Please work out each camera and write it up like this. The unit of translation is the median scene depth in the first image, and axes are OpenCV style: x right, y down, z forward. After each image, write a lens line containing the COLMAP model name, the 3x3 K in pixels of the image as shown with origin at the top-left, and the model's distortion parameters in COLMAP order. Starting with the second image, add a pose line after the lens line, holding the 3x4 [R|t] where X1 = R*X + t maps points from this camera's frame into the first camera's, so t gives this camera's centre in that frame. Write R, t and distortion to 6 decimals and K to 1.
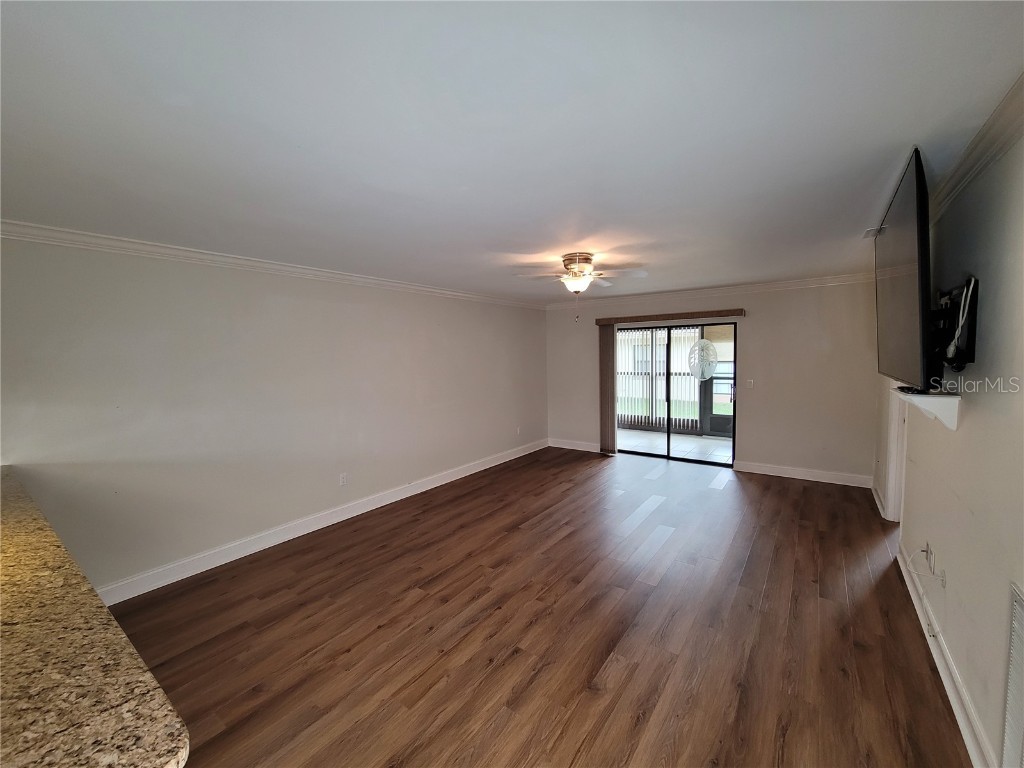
lens RADIAL K [[416.4, 0, 515.4], [0, 416.4, 381.6], [0, 0, 1]] dist [-0.001413, -0.001015]
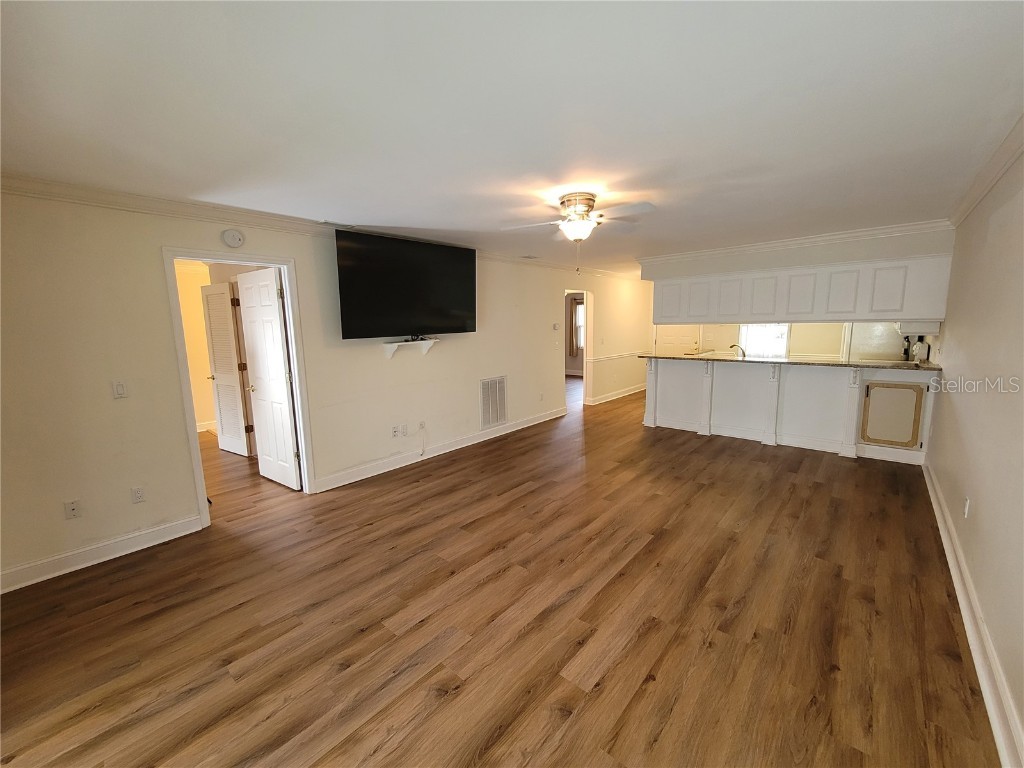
lens RADIAL K [[416.4, 0, 512.0], [0, 416.4, 383.3], [0, 0, 1]] dist [-0.001413, -0.001015]
pose [[-0.995028, 0.028505, 0.095426, 0.166814], [0.048177, 0.976365, 0.210692, -0.091164], [-0.087165, 0.214242, -0.972884, 1.530874]]
